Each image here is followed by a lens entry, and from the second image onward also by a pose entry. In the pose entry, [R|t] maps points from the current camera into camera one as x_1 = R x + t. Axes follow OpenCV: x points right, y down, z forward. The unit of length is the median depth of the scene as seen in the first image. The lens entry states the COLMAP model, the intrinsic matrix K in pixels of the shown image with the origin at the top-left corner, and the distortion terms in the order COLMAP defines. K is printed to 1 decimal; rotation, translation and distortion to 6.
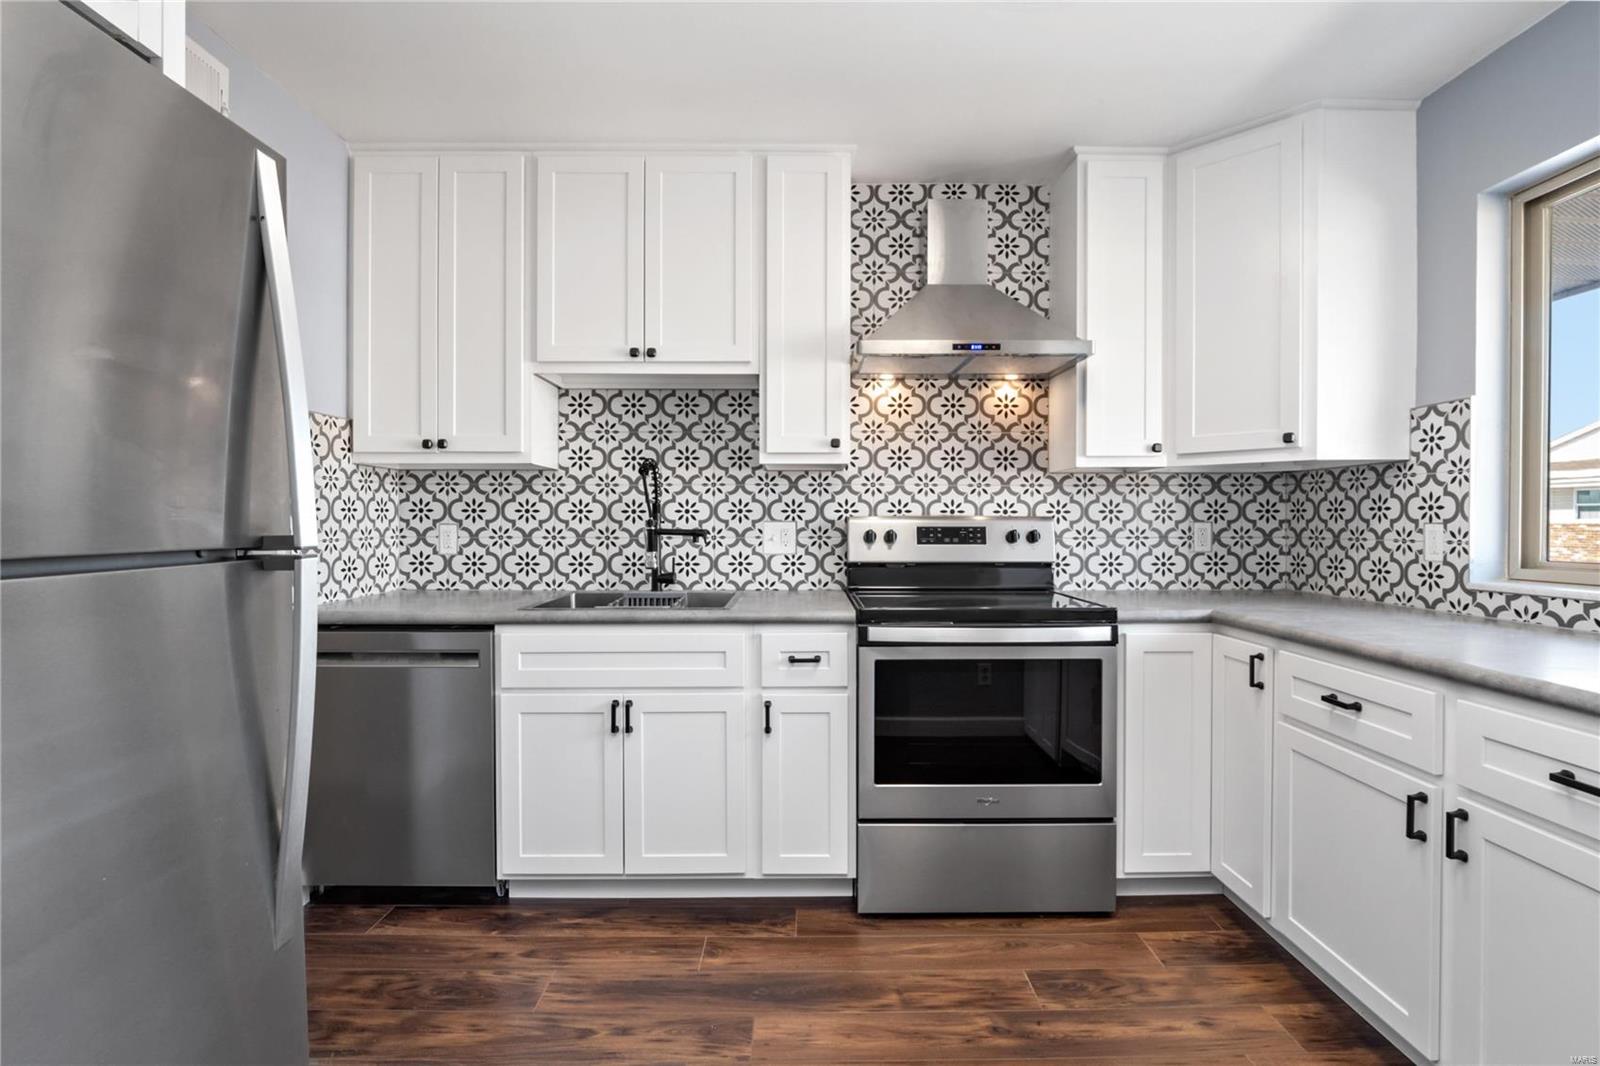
lens RADIAL K [[761.3, 0, 805.1], [0, 761.3, 531.7], [0, 0, 1]] dist [-0.014743, -0.001436]
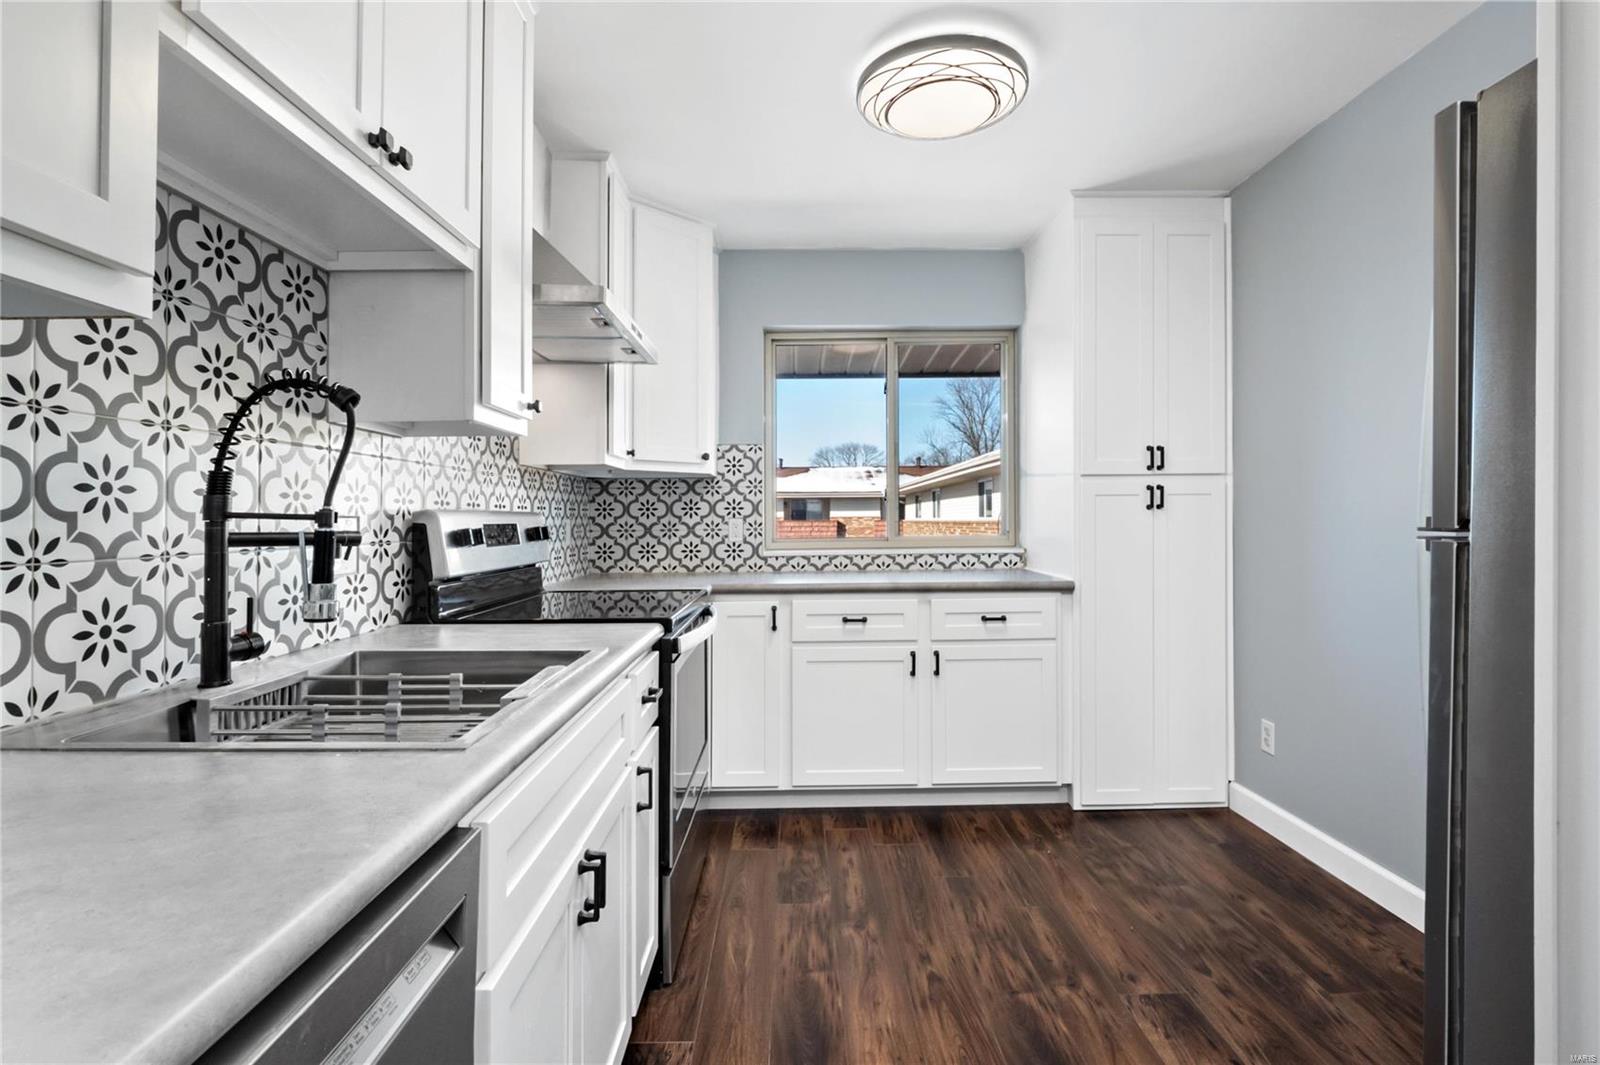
lens RADIAL K [[761.3, 0, 799.6], [0, 761.3, 521.6], [0, 0, 1]] dist [-0.014743, -0.001436]
pose [[-0.003571, -0.017216, 0.999845, -0.812413], [0.019688, 0.999657, 0.017283, -0.029813], [-0.999800, 0.019747, -0.003231, 0.889384]]
